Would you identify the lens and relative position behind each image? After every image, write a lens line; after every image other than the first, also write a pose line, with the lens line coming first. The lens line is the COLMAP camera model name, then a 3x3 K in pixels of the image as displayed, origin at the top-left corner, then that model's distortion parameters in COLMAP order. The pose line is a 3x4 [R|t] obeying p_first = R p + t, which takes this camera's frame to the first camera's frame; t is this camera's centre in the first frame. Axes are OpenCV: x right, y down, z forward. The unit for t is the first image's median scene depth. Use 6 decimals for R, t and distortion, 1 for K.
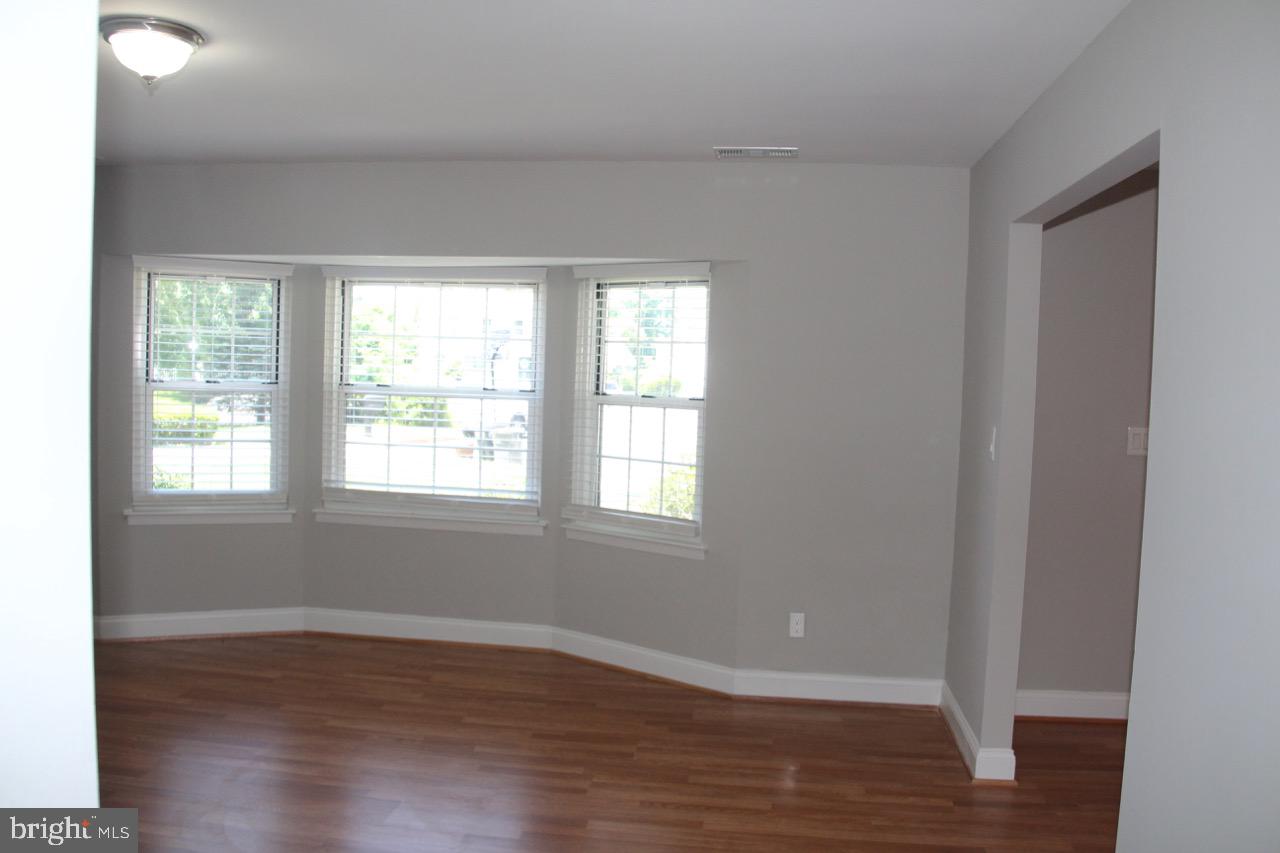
lens RADIAL K [[1072.4, 0, 632.6], [0, 1072.4, 428.4], [0, 0, 1]] dist [-0.185601, 0.133293]
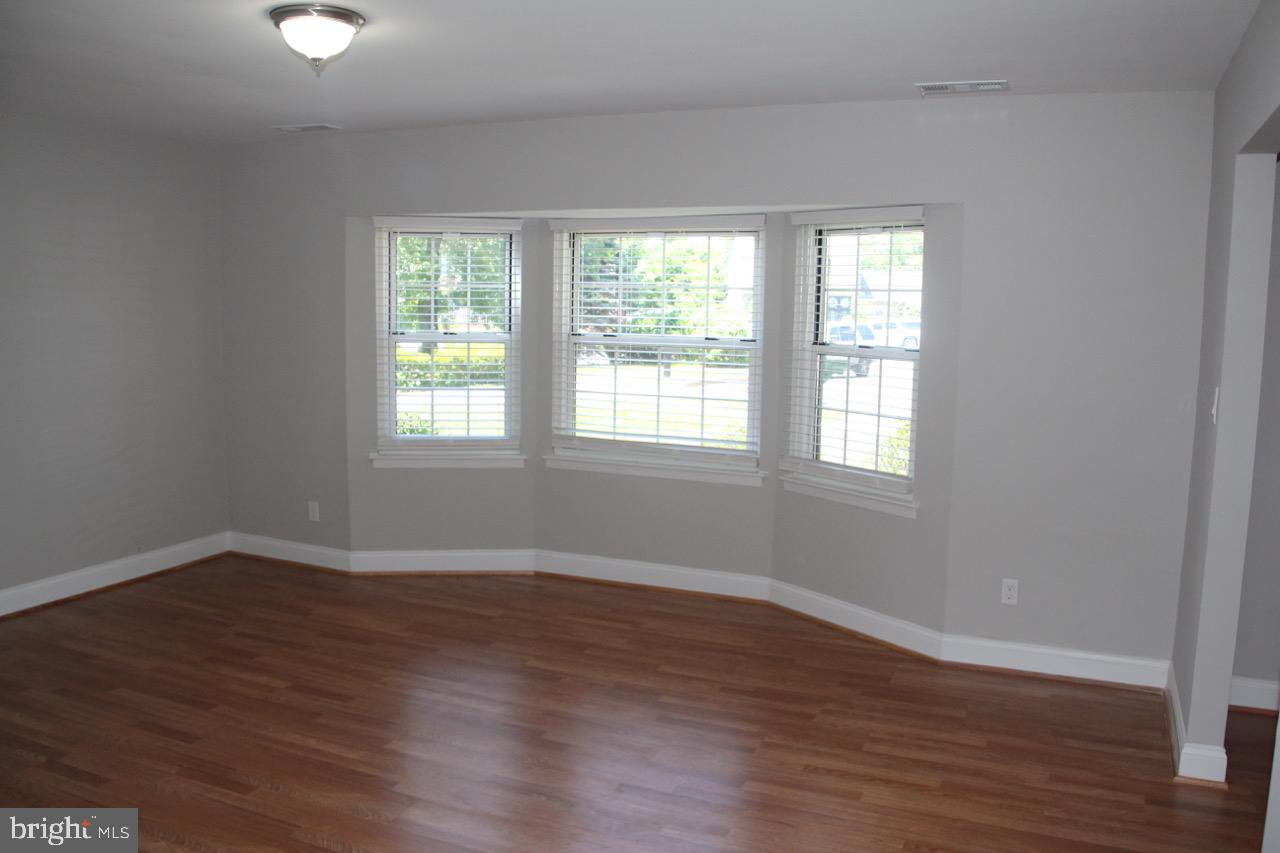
lens RADIAL K [[1072.4, 0, 632.6], [0, 1072.4, 428.4], [0, 0, 1]] dist [-0.185601, 0.133293]
pose [[0.956377, 0.017218, -0.291626, 0.099691], [-0.000012, 0.998264, 0.058902, -0.013573], [0.292134, -0.056330, 0.954717, 0.023493]]
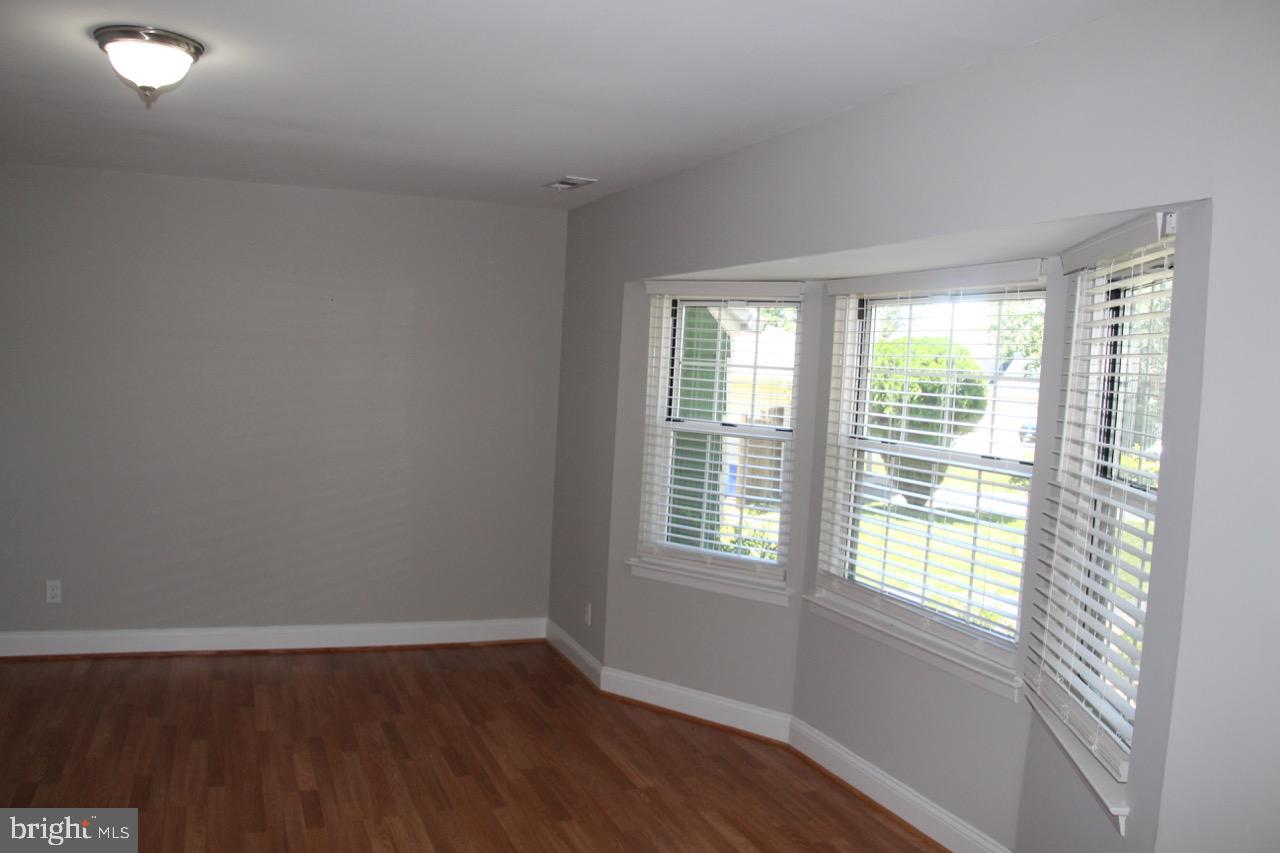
lens RADIAL K [[1059.9, 0, 623.4], [0, 1059.9, 440.4], [0, 0, 1]] dist [-0.175426, 0.120582]
pose [[0.468581, 0.052788, -0.881842, 0.351717], [-0.085547, 0.996233, 0.014178, -0.041111], [0.879269, 0.068795, 0.471332, 0.579394]]
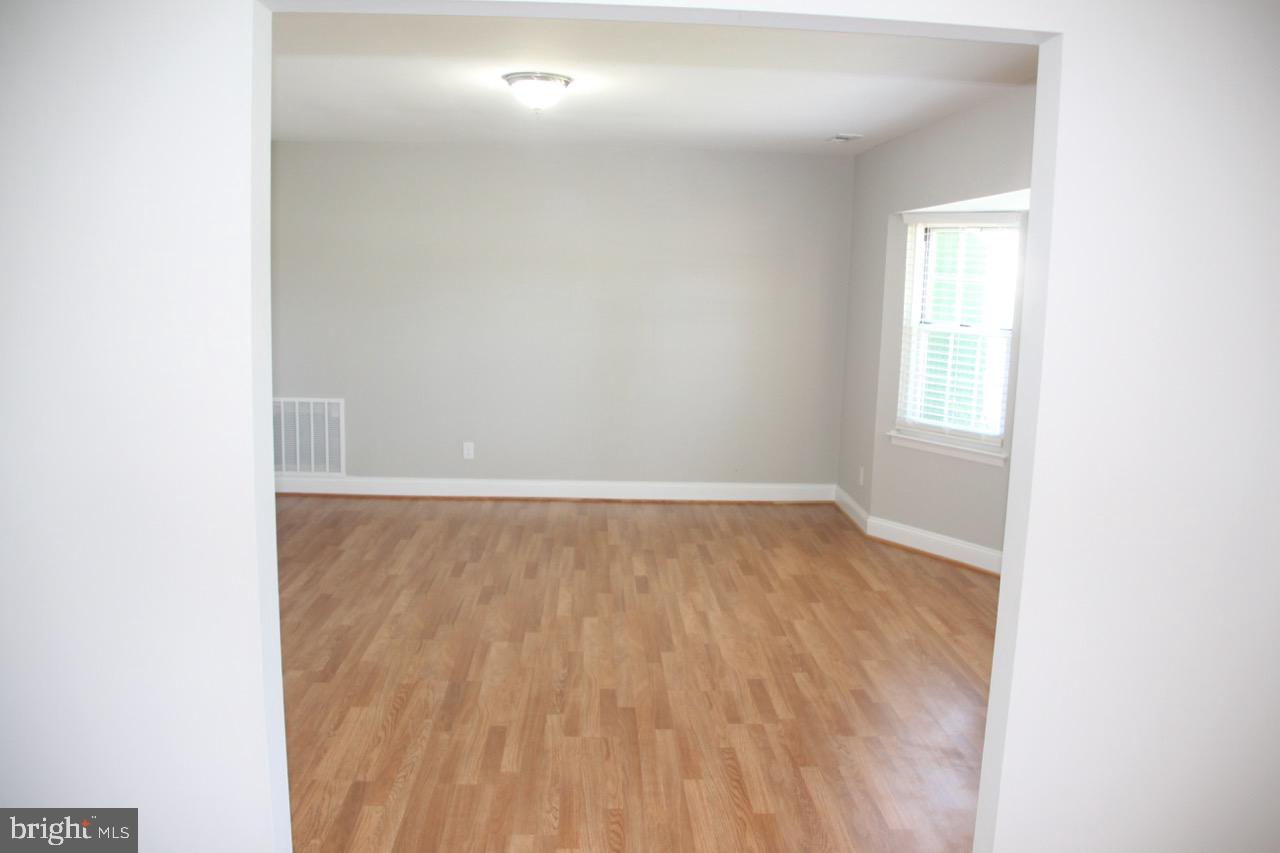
lens RADIAL K [[1059.9, 0, 623.4], [0, 1059.9, 440.4], [0, 0, 1]] dist [-0.175426, 0.120582]
pose [[0.150625, 0.125547, -0.980587, 0.682579], [-0.076700, 0.990397, 0.115022, -0.026132], [0.985611, 0.057886, 0.158808, 0.542542]]
